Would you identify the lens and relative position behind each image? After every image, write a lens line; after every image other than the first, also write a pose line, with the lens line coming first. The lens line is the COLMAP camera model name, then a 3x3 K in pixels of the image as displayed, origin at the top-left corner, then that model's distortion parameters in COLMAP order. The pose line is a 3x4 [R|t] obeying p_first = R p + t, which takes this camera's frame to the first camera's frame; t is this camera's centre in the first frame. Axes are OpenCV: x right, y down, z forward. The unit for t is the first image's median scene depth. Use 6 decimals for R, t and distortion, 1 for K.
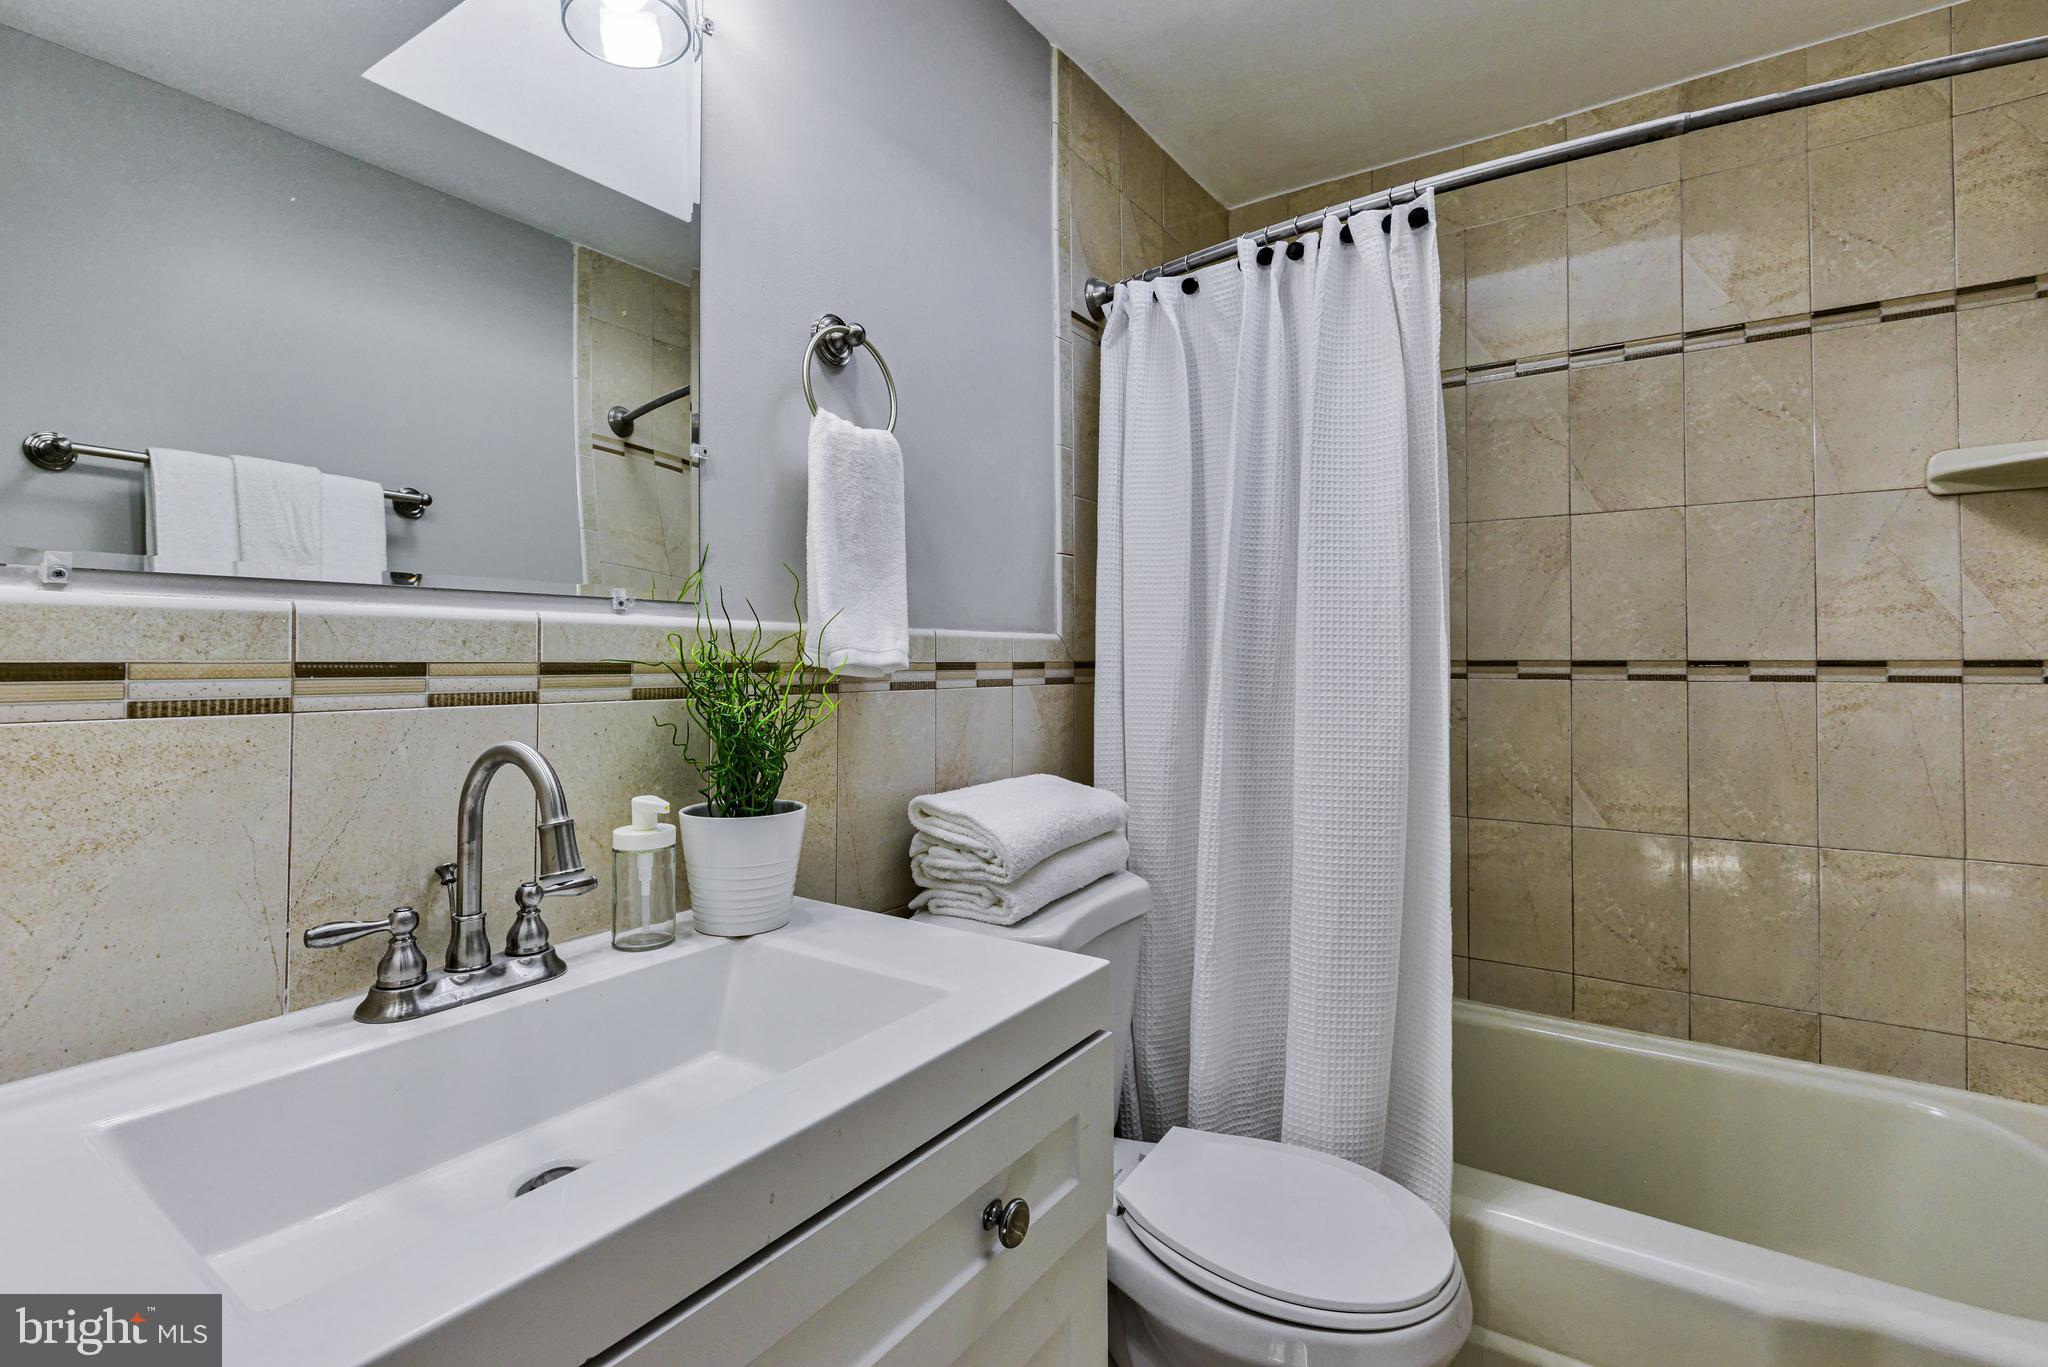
lens RADIAL K [[926.6, 0, 1007.5], [0, 926.6, 678.6], [0, 0, 1]] dist [0.006067, -0.007474]
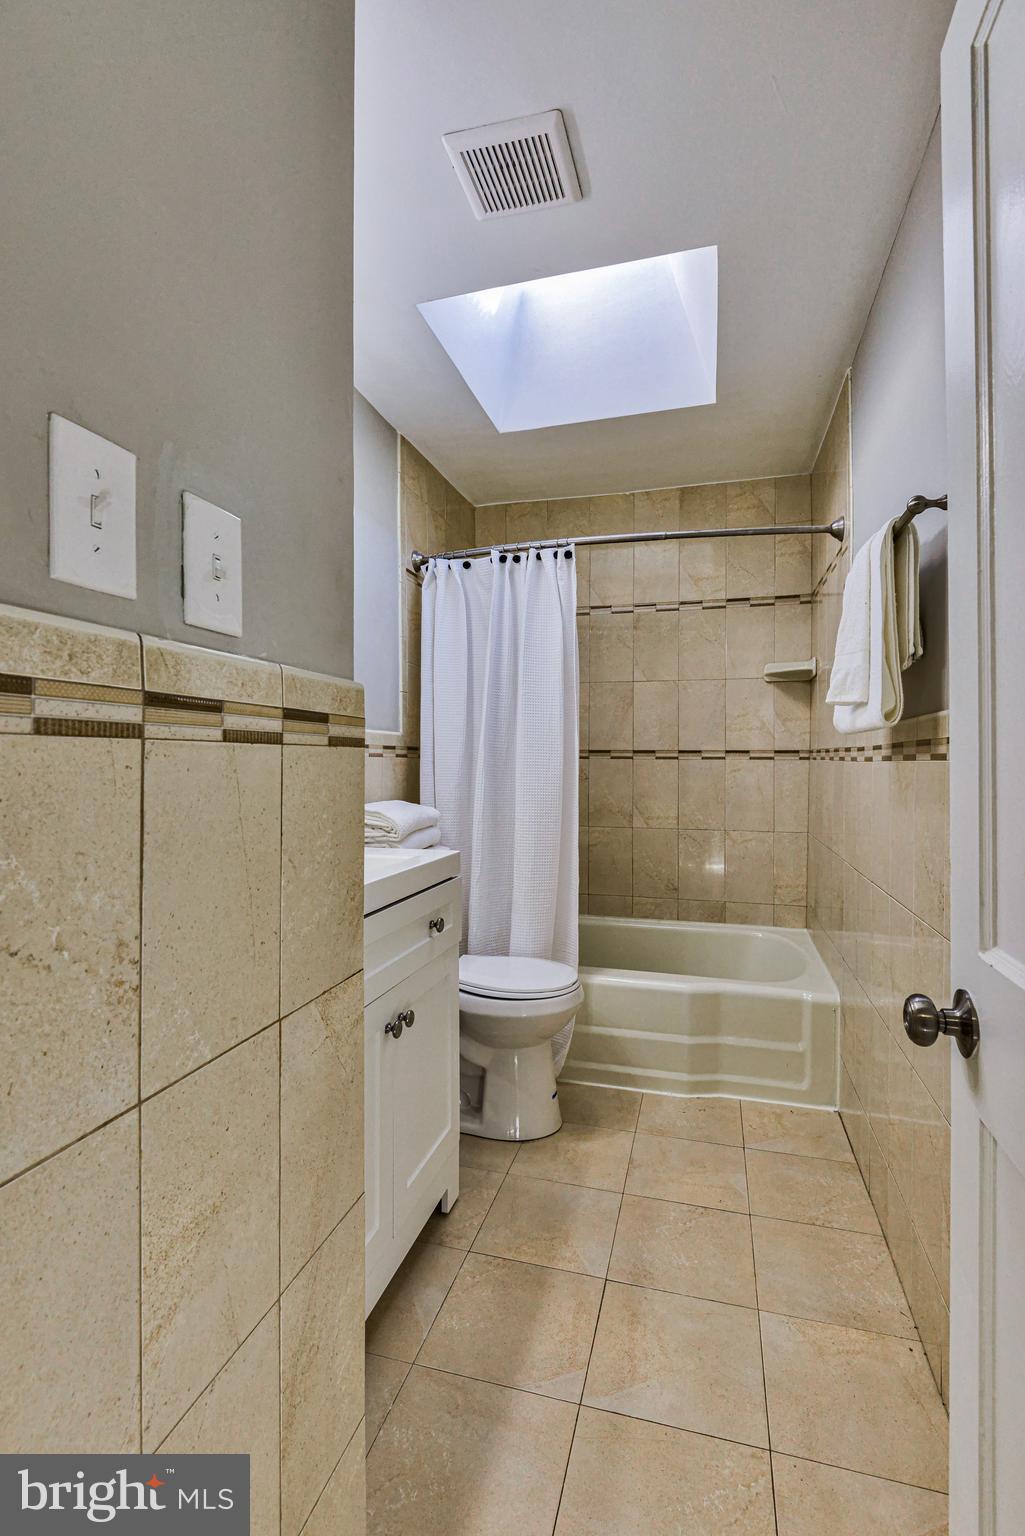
lens RADIAL K [[695.0, 0, 476.0], [0, 695.0, 797.4], [0, 0, 1]] dist [0.006067, -0.007474]
pose [[0.959593, -0.005358, 0.281340, -0.219090], [-0.004095, 0.999447, 0.033003, 0.043476], [-0.281361, -0.032821, 0.959041, -0.502439]]
